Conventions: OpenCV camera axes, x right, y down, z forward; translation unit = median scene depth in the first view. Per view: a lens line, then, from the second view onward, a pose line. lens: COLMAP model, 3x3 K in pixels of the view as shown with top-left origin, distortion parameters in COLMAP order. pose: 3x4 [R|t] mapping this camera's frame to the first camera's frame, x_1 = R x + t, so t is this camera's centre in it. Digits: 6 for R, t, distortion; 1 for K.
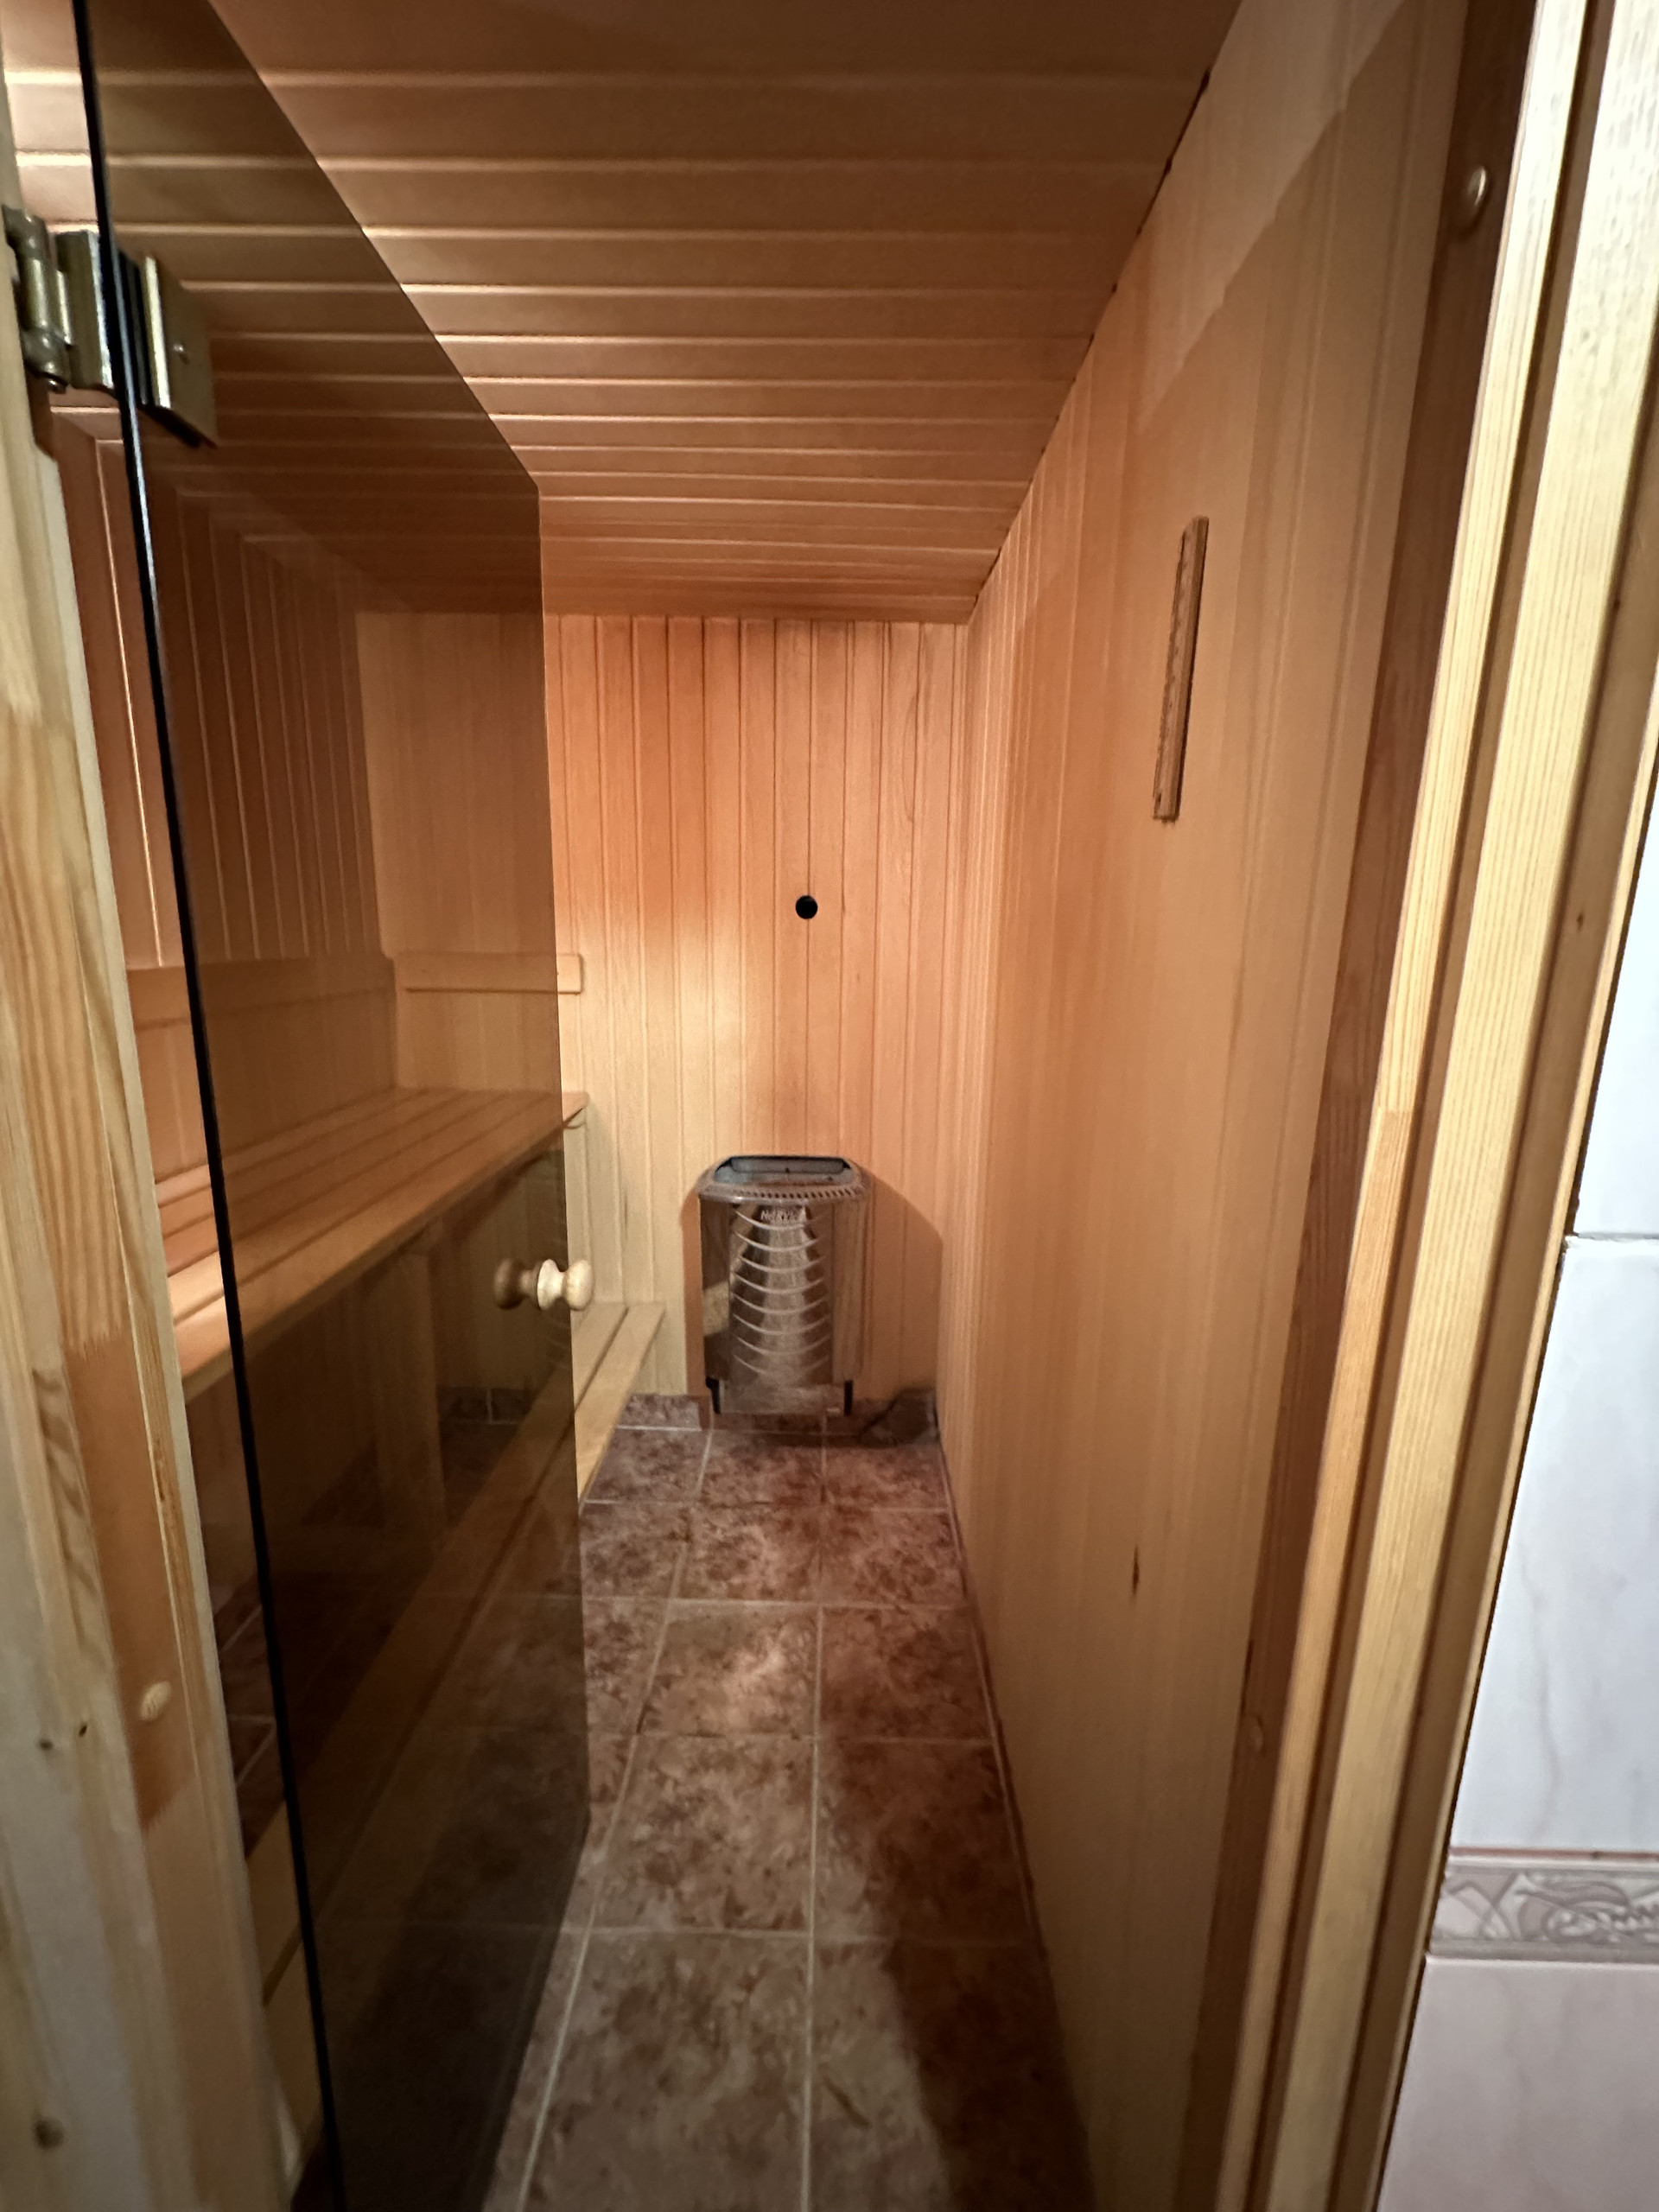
lens RADIAL K [[882.9, 0, 821.4], [0, 882.9, 1097.8], [0, 0, 1]] dist [-0.003374, 0.000603]
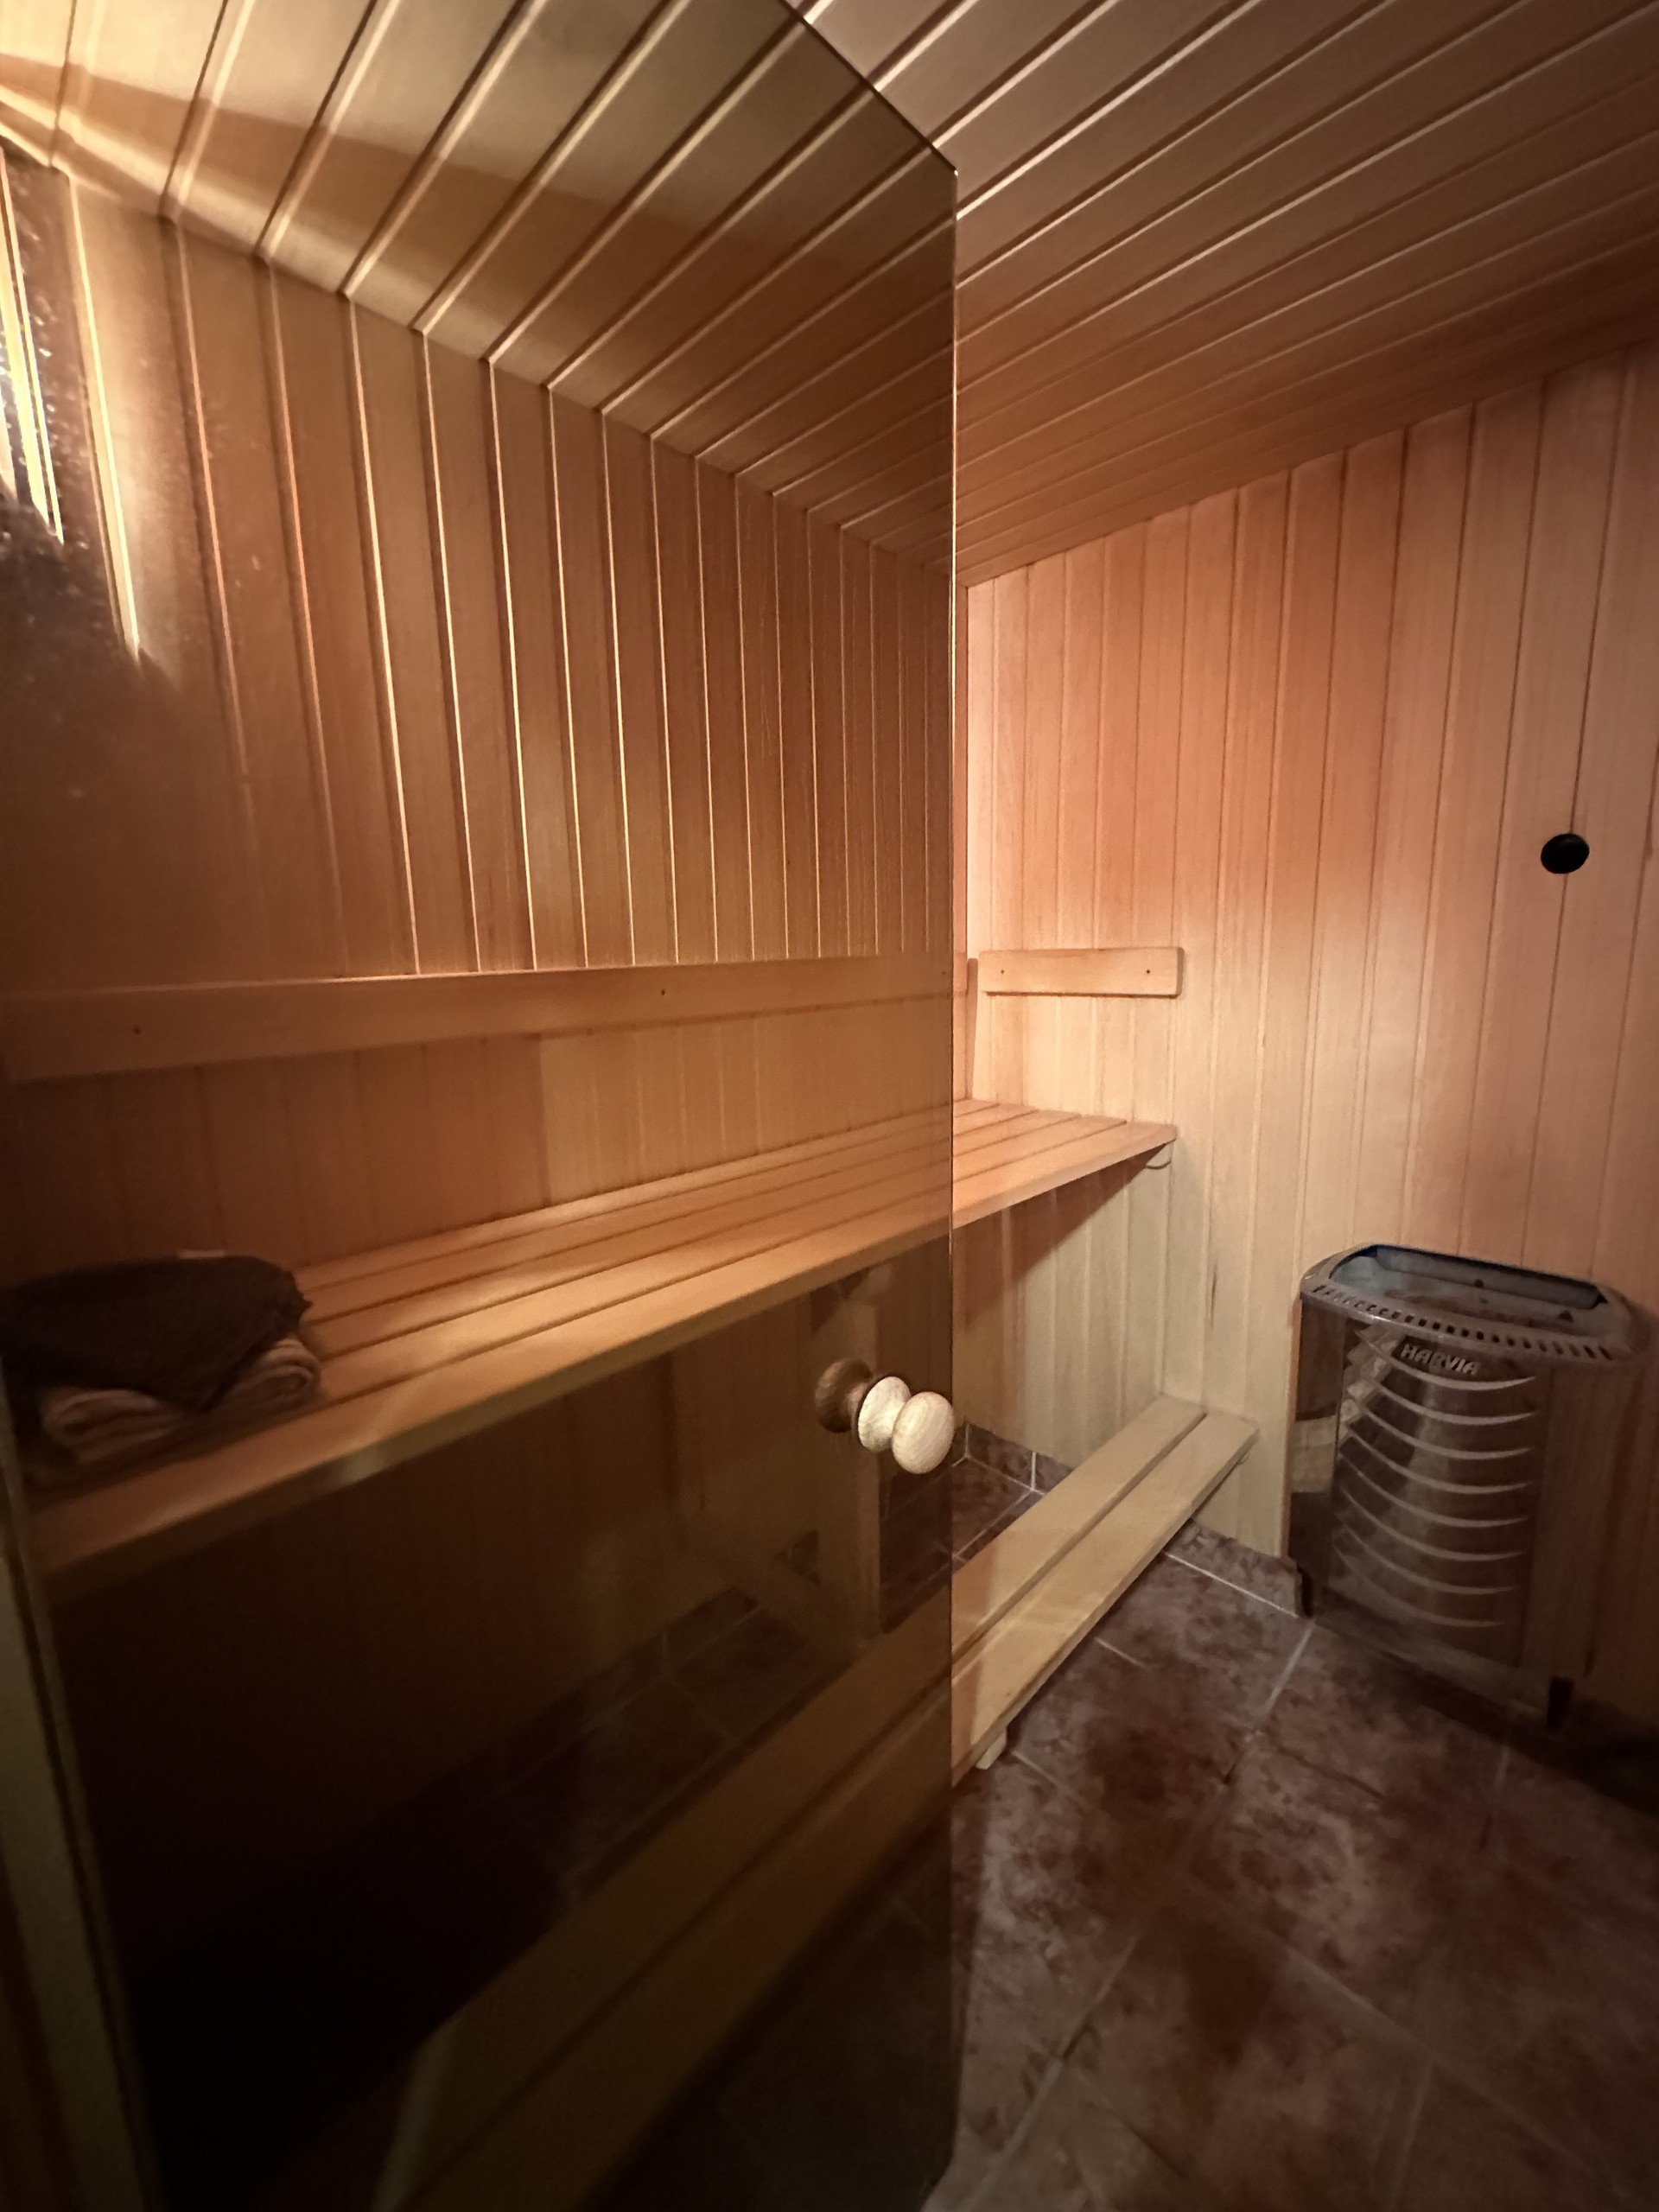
lens RADIAL K [[882.9, 0, 827.3], [0, 882.9, 1102.7], [0, 0, 1]] dist [-0.003374, 0.000603]
pose [[0.723637, 0.086784, -0.684702, 0.044525], [-0.097519, 0.994967, 0.023045, -0.014448], [0.683256, 0.050095, 0.728458, 0.234500]]
